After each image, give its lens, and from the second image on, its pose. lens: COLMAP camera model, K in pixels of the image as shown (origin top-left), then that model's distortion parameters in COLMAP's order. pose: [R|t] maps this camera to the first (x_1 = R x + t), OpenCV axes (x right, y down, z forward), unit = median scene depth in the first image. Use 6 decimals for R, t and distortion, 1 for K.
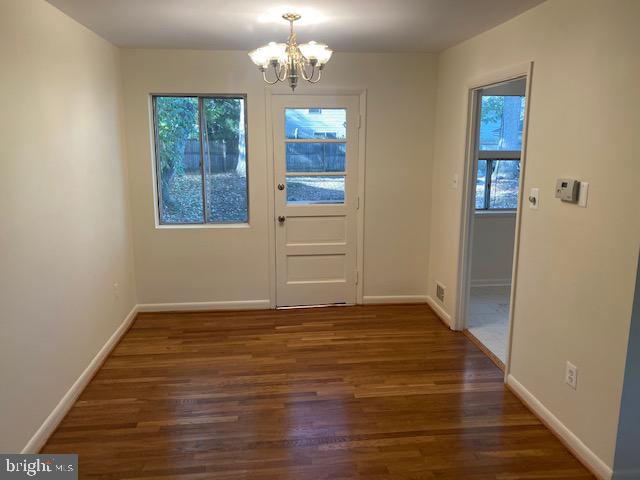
lens RADIAL K [[490.9, 0, 319.5], [0, 490.9, 232.5], [0, 0, 1]] dist [0.079893, -0.127364]
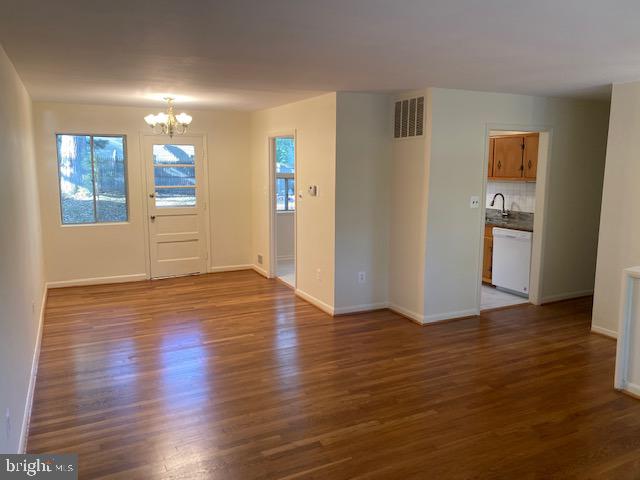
lens RADIAL K [[490.9, 0, 319.5], [0, 490.9, 232.5], [0, 0, 1]] dist [0.079893, -0.127364]
pose [[0.934804, -0.045738, 0.352207, -0.145976], [0.061159, 0.997590, -0.032776, 0.104908], [-0.349859, 0.052180, 0.935348, -0.617070]]
